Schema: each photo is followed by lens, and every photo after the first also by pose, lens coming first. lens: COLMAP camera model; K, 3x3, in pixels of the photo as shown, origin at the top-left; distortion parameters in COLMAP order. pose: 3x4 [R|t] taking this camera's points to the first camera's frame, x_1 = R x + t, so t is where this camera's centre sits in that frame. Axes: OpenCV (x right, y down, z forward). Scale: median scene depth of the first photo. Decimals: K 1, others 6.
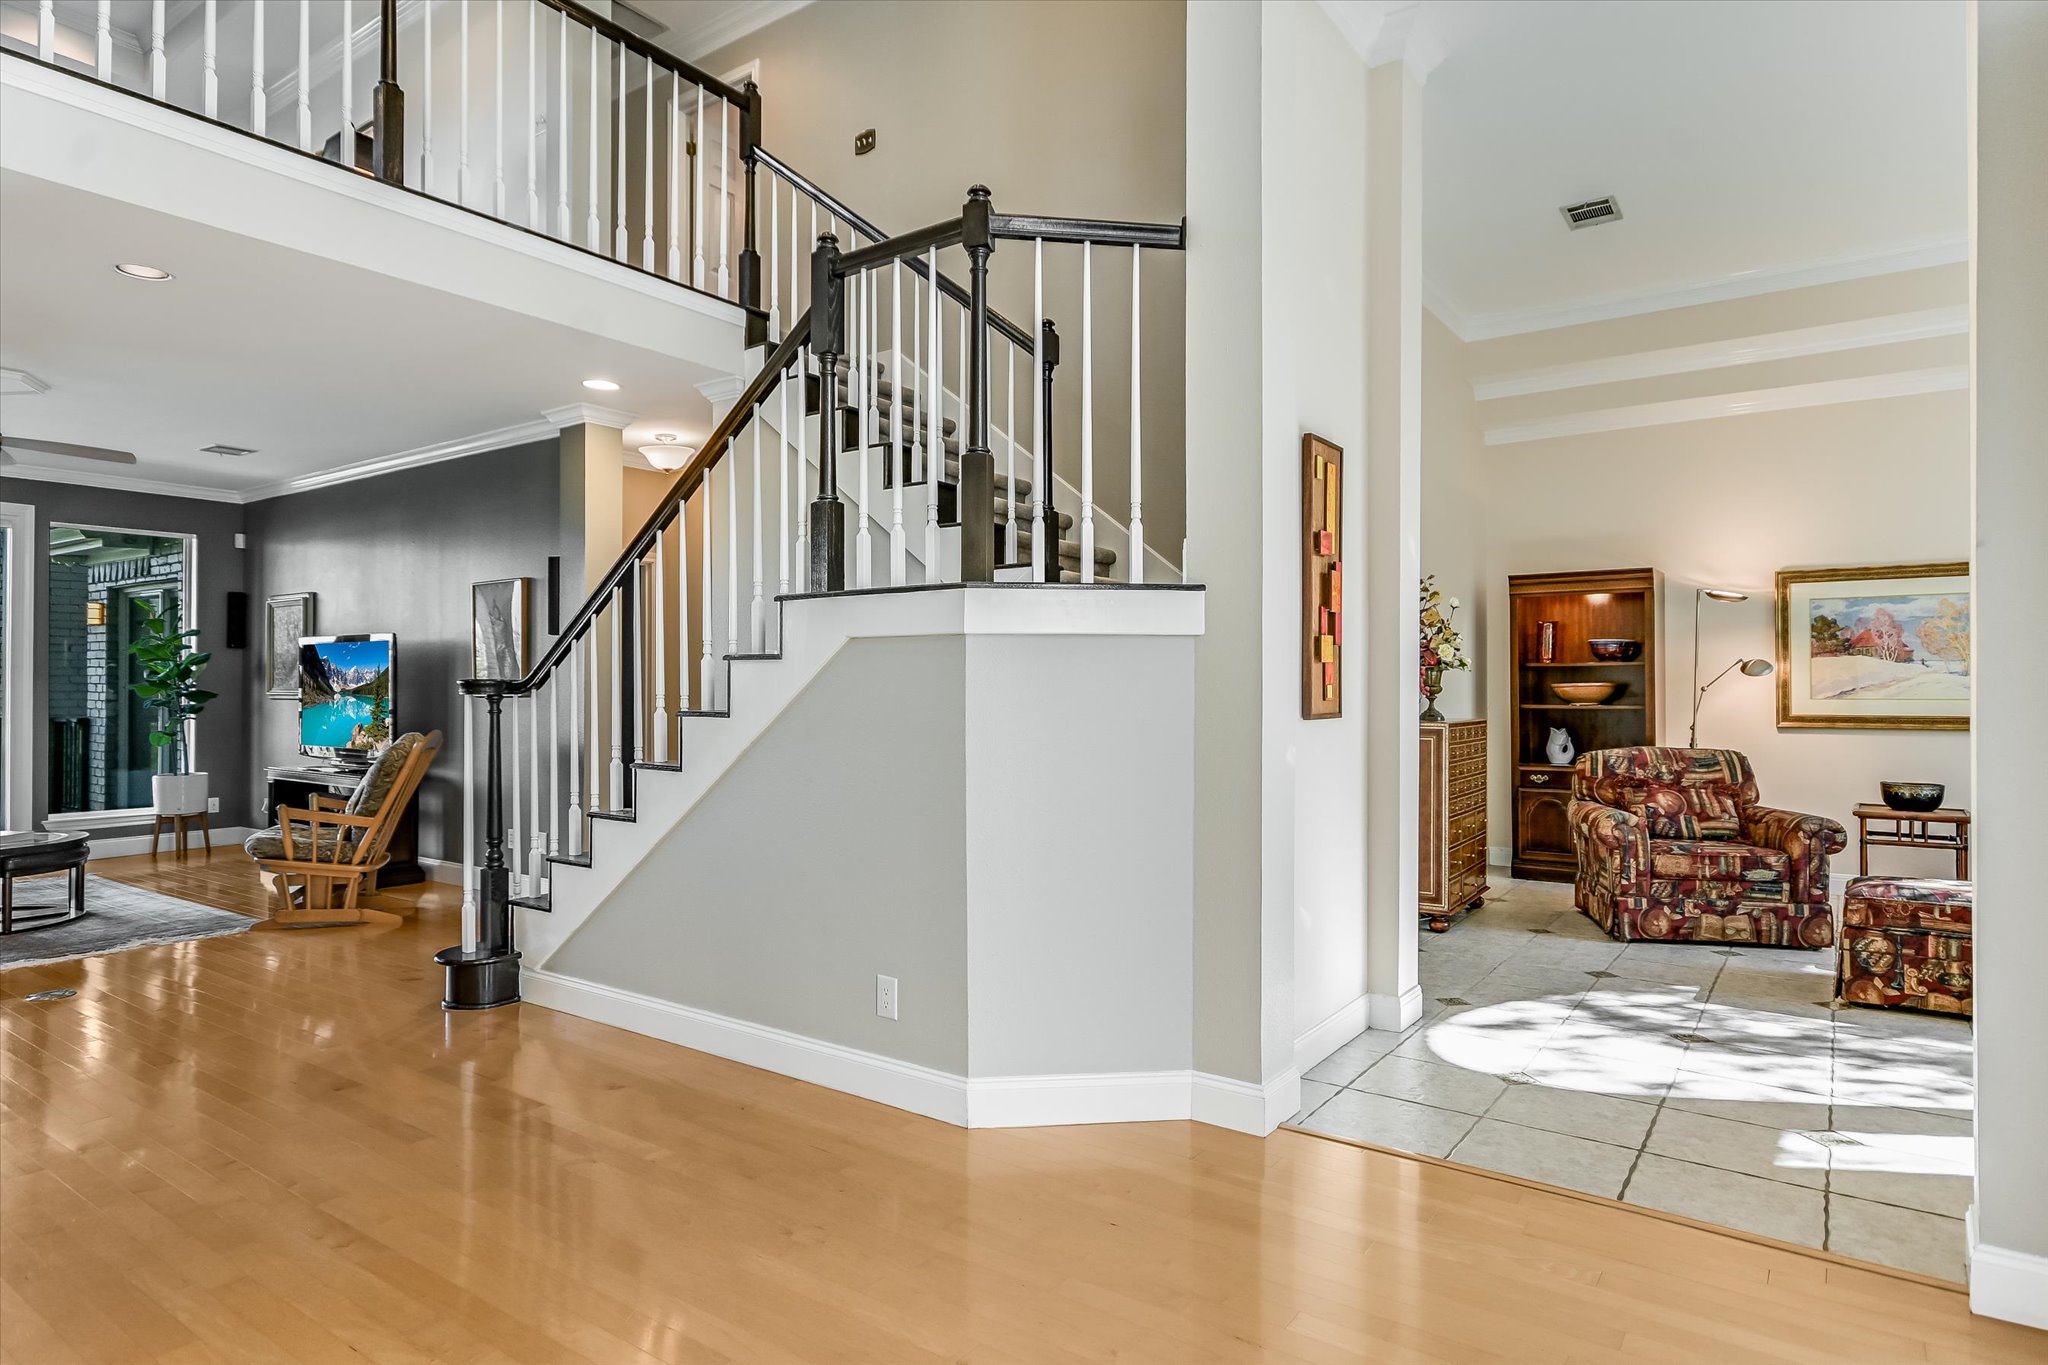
lens RADIAL K [[1140.2, 0, 1035.5], [0, 1140.2, 672.5], [0, 0, 1]] dist [0.008353, 0.001993]
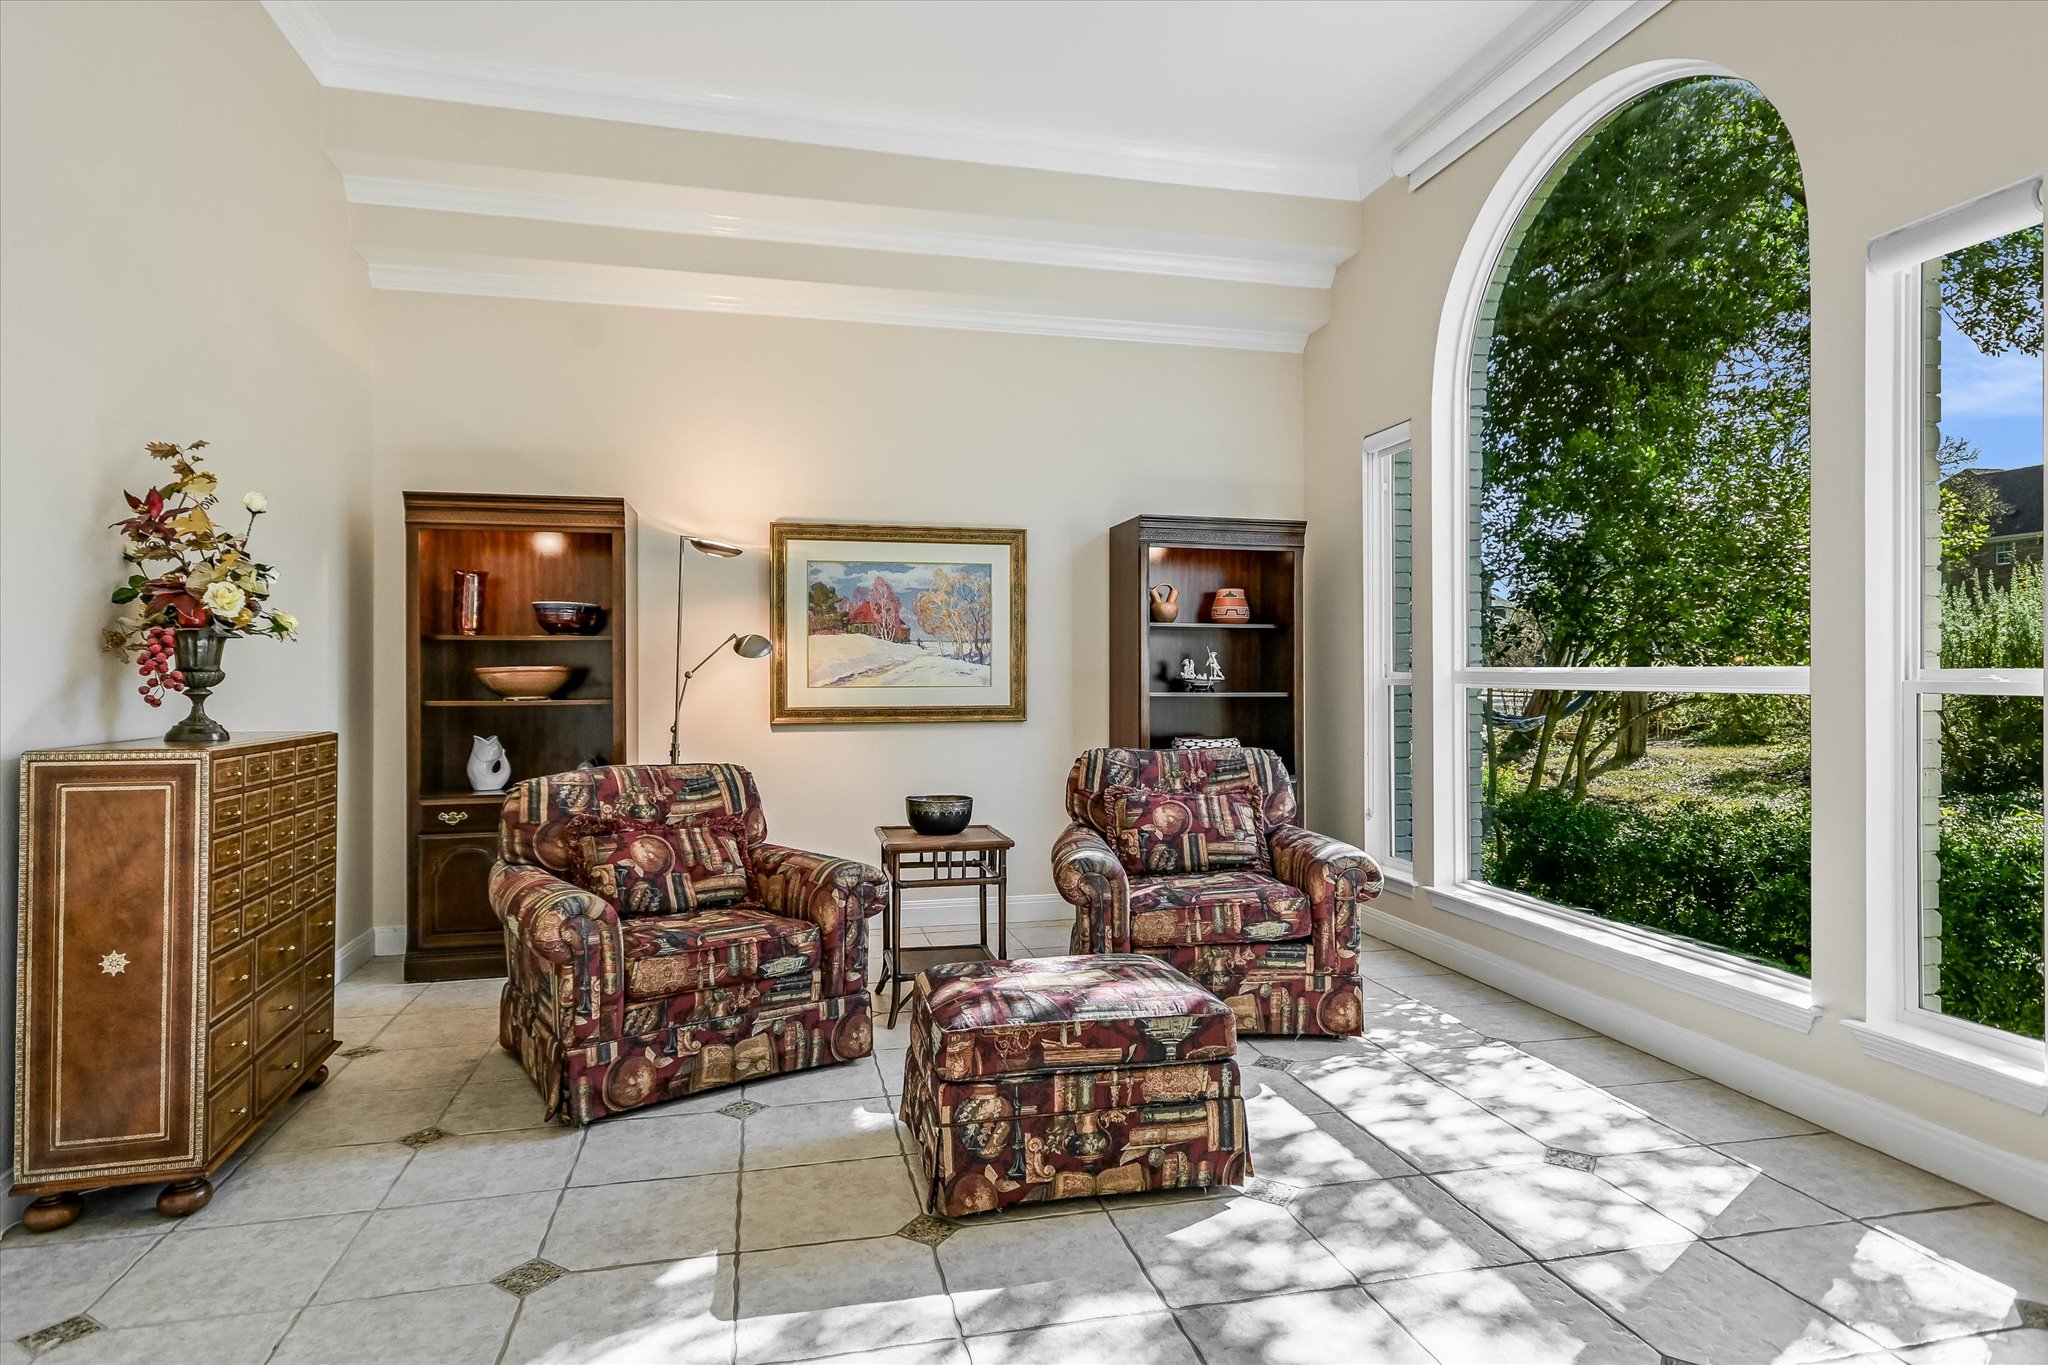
lens RADIAL K [[1140.2, 0, 1035.5], [0, 1140.2, 672.5], [0, 0, 1]] dist [0.008353, 0.001993]
pose [[0.658125, -0.000030, 0.752908, 0.224373], [-0.008219, 0.999940, 0.007225, 0.007043], [-0.752864, -0.010943, 0.658086, 0.434971]]
